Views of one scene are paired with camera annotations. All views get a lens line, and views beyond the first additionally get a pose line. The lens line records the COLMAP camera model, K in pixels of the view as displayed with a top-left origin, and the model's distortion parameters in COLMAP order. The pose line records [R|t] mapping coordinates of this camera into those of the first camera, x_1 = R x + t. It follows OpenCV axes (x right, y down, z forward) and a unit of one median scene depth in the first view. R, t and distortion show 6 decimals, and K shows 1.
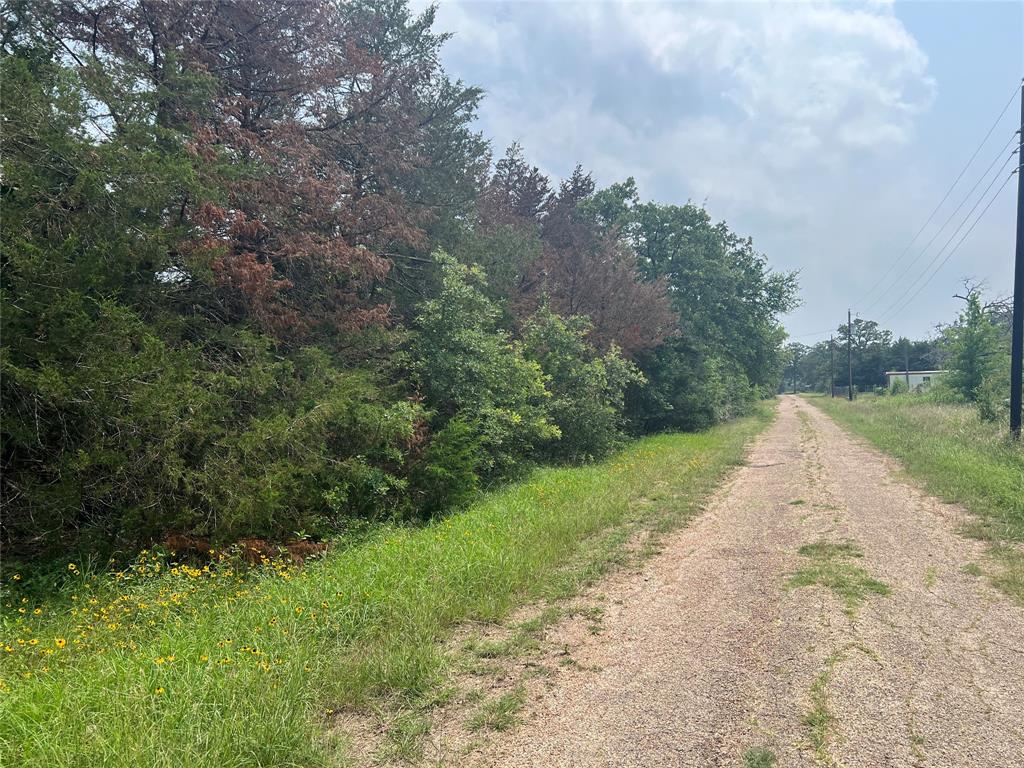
lens RADIAL K [[755.7, 0, 514.7], [0, 755.7, 390.3], [0, 0, 1]] dist [0.056439, -0.066767]
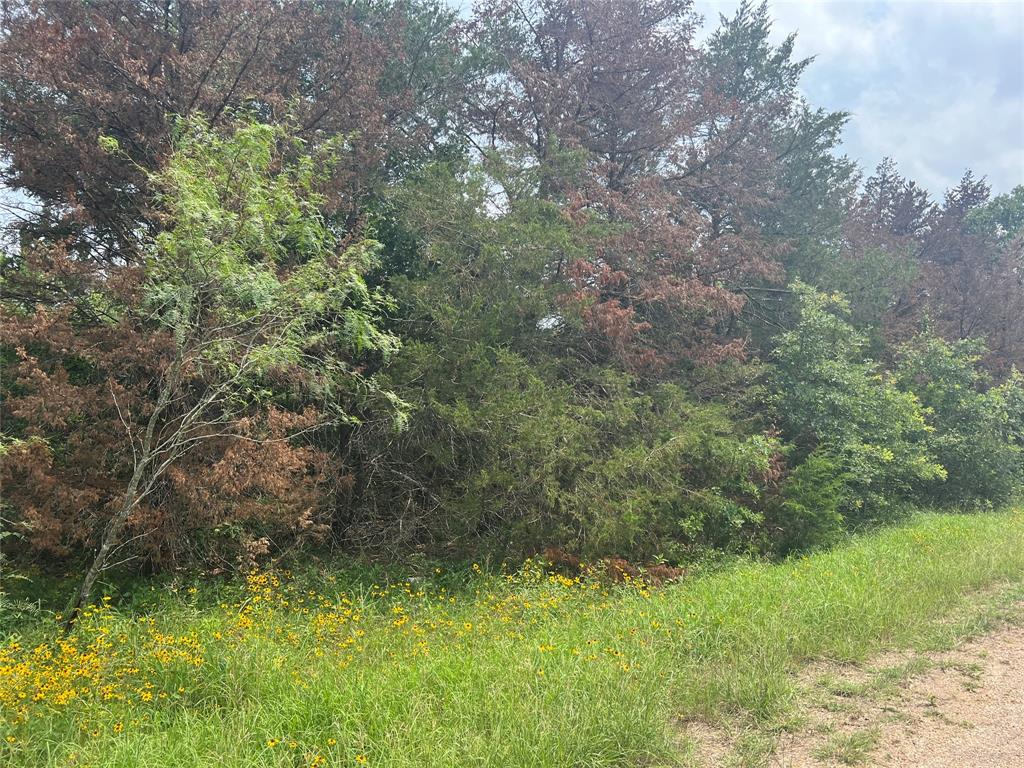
lens RADIAL K [[755.7, 0, 514.7], [0, 755.7, 390.3], [0, 0, 1]] dist [0.056439, -0.066767]
pose [[0.892339, -0.014337, -0.451138, 0.019092], [-0.005483, 0.999077, -0.042596, 0.000286], [0.451332, 0.040484, 0.891437, -0.044358]]
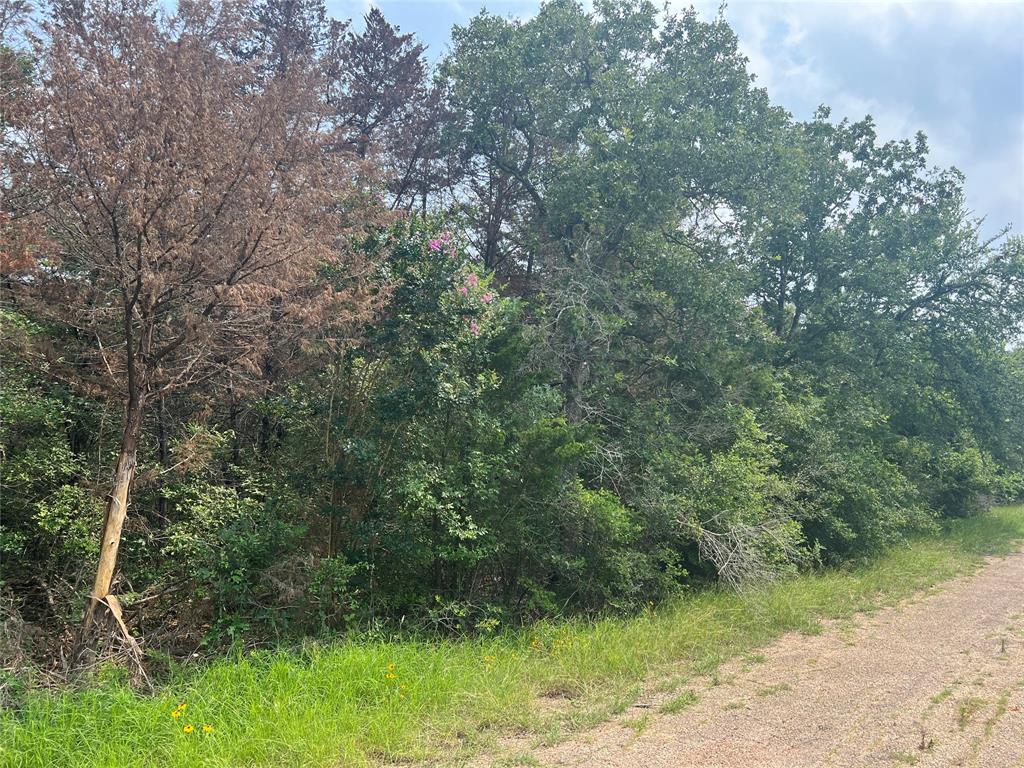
lens RADIAL K [[755.7, 0, 514.7], [0, 755.7, 390.3], [0, 0, 1]] dist [0.056439, -0.066767]
pose [[0.930263, -0.003820, -0.366874, 0.482788], [-0.031766, 0.995352, -0.090910, -0.010146], [0.365516, 0.096224, 0.925818, 0.967613]]
